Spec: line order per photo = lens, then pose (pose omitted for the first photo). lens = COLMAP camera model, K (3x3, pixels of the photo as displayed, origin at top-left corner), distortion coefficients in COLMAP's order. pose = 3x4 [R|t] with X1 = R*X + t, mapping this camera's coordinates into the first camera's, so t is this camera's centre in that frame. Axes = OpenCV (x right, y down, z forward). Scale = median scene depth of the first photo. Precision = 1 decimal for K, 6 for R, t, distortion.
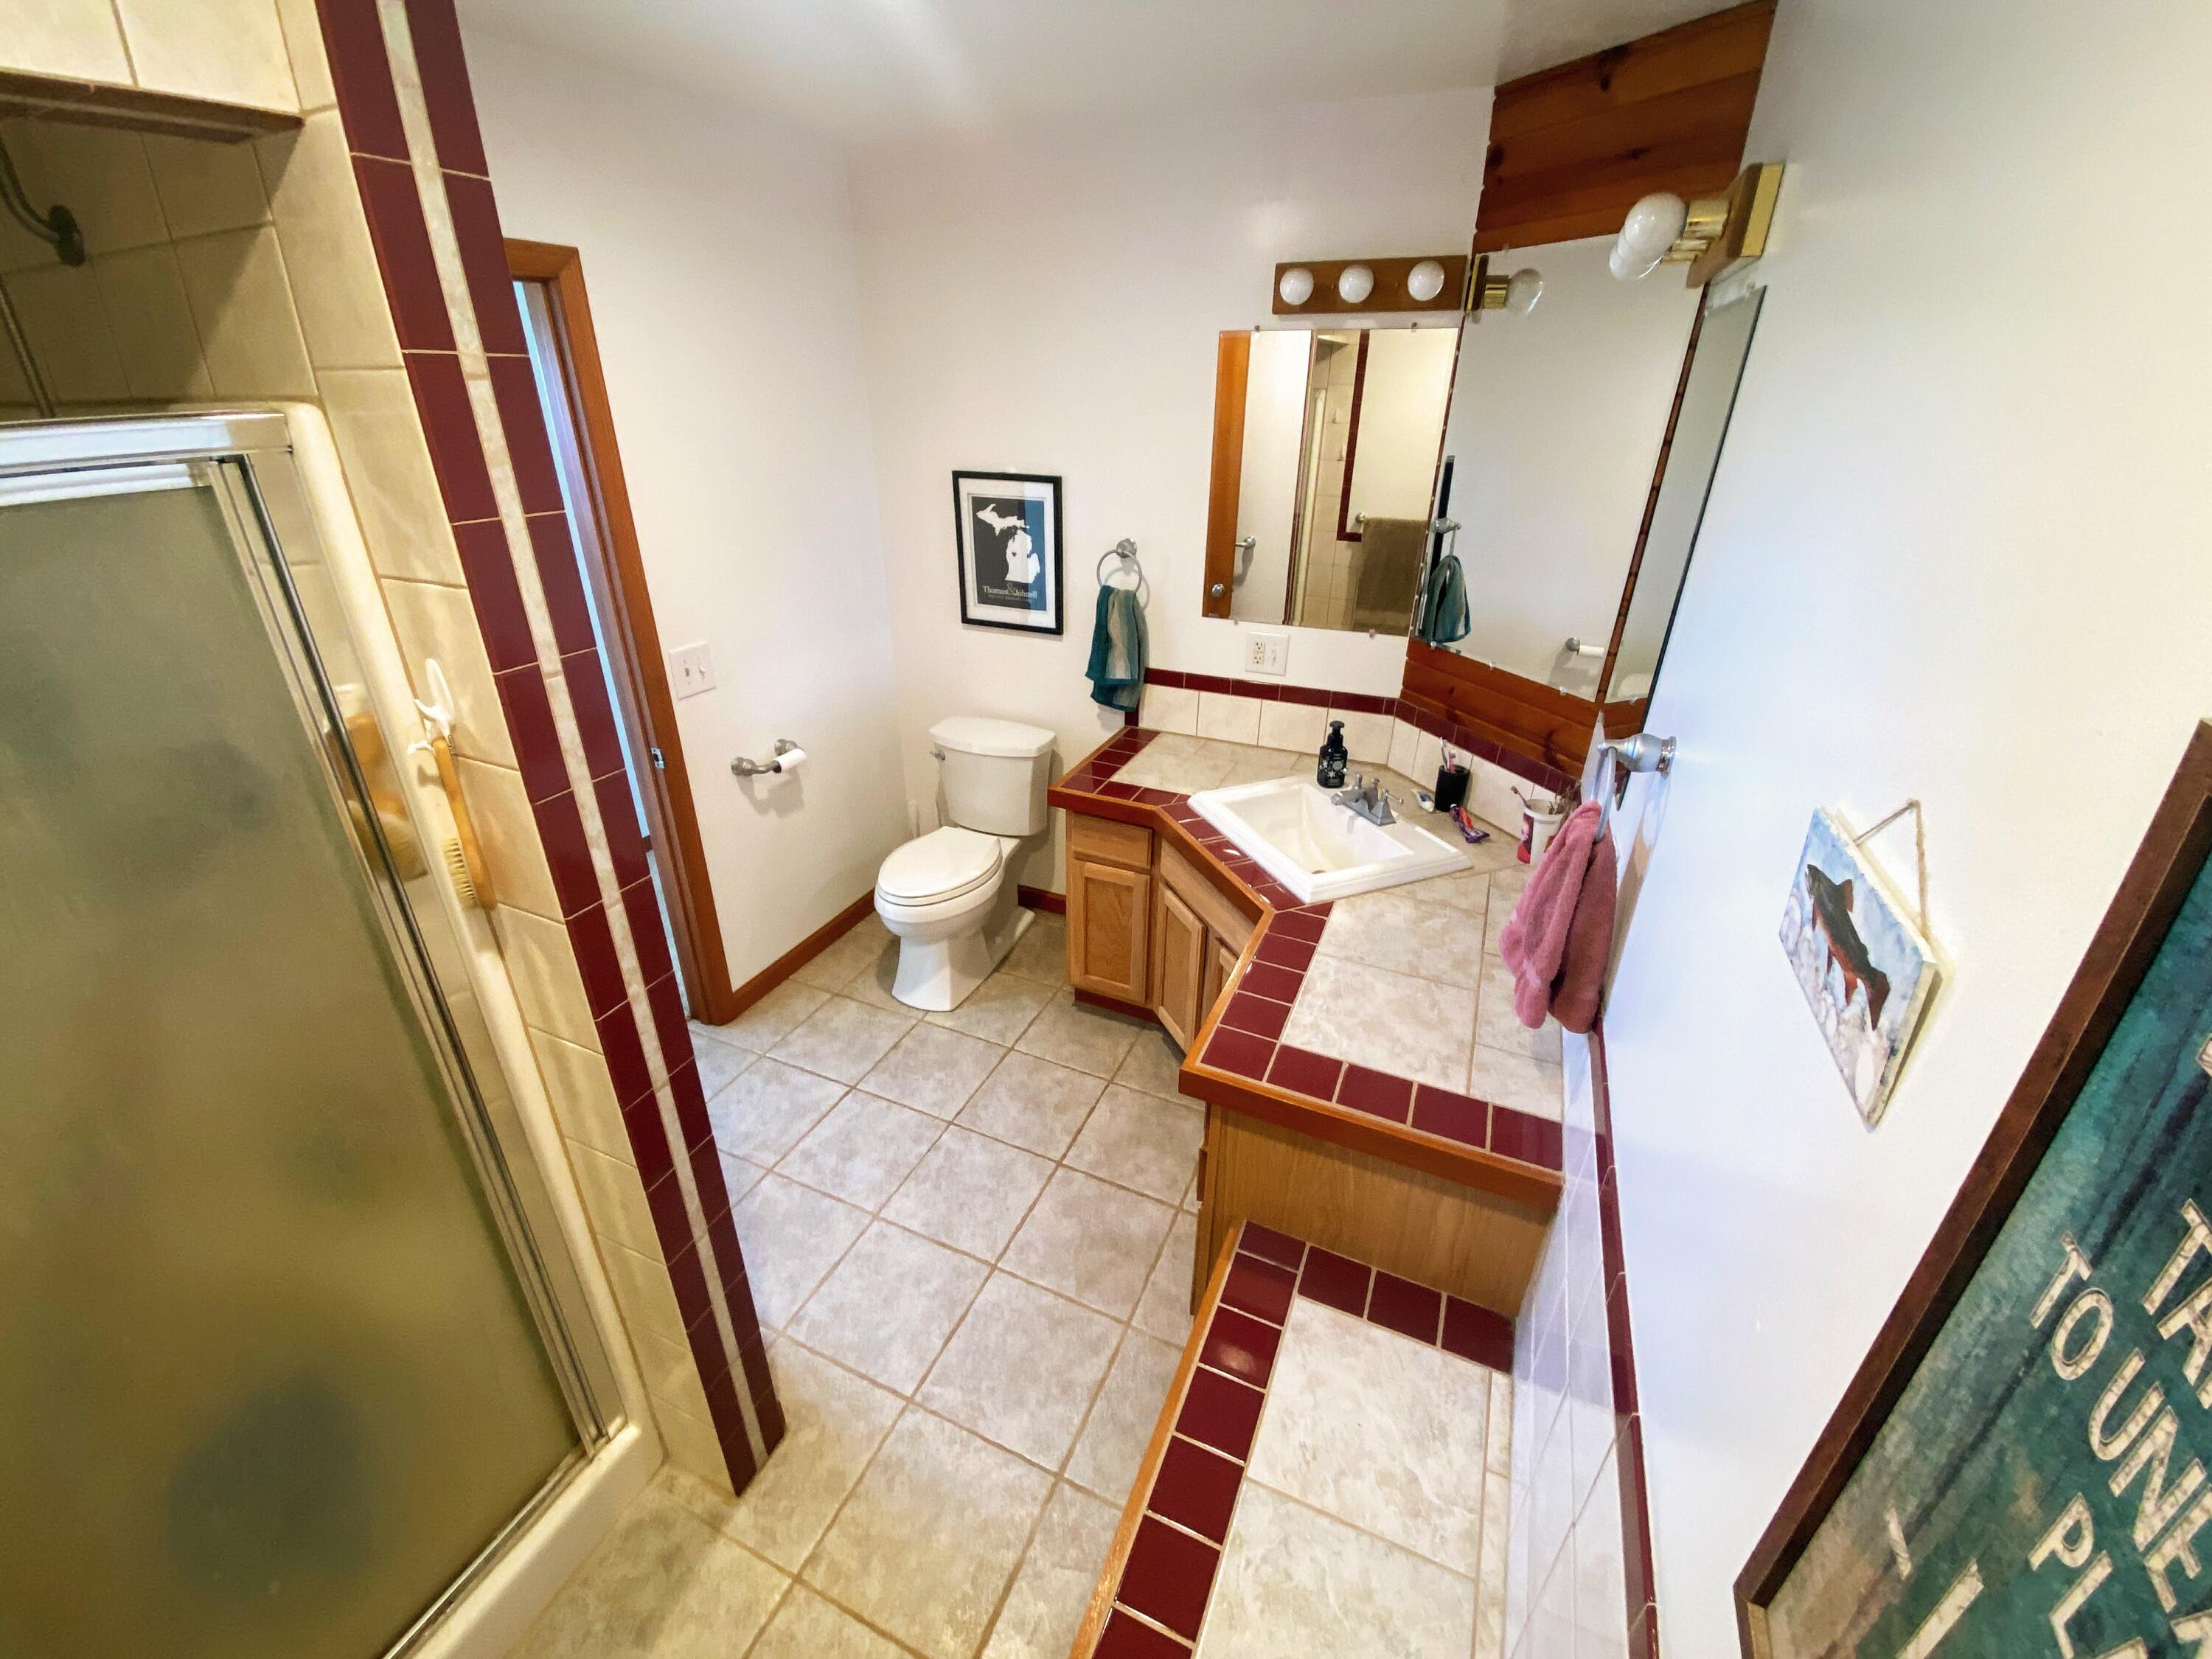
lens RADIAL K [[902.9, 0, 1100.3], [0, 902.9, 824.8], [0, 0, 1]] dist [-0.000454, -0.002003]
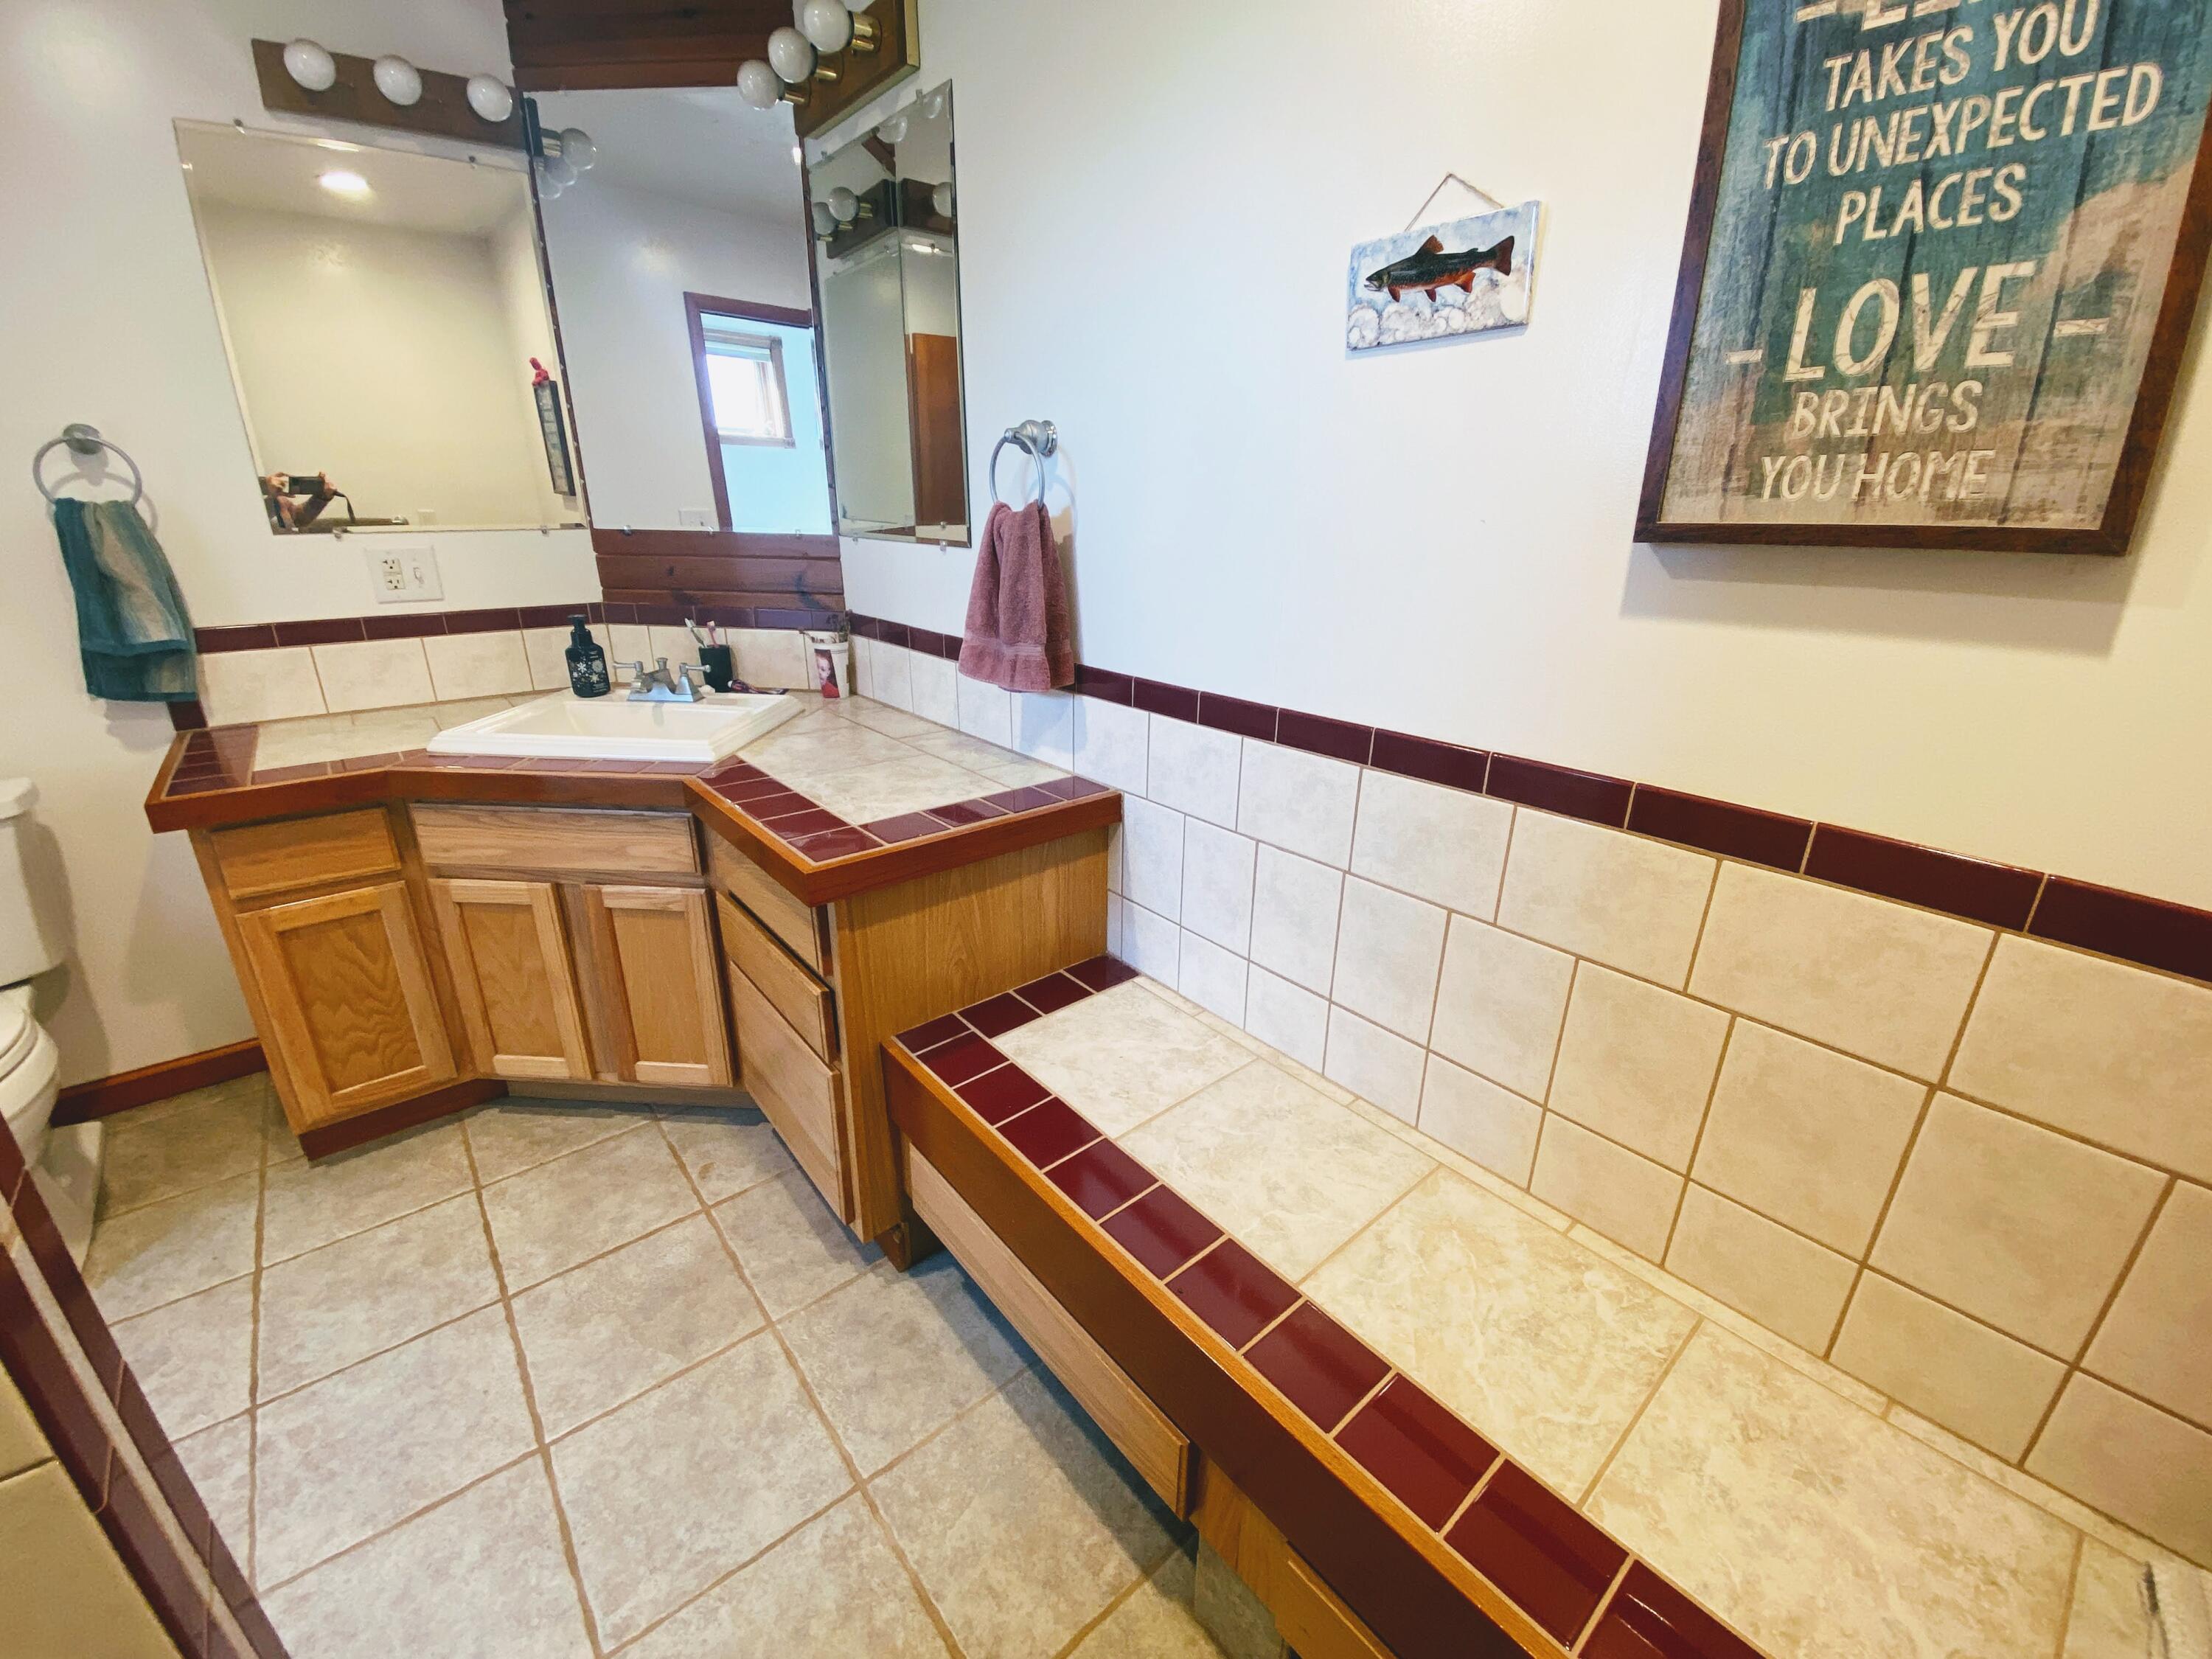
lens RADIAL K [[902.9, 0, 1098.5], [0, 902.9, 823.3], [0, 0, 1]] dist [-0.000454, -0.002003]
pose [[0.429718, -0.311687, 0.847463, -0.359841], [0.386785, 0.911610, 0.139155, 0.158874], [-0.815929, 0.267989, 0.512291, 0.252055]]
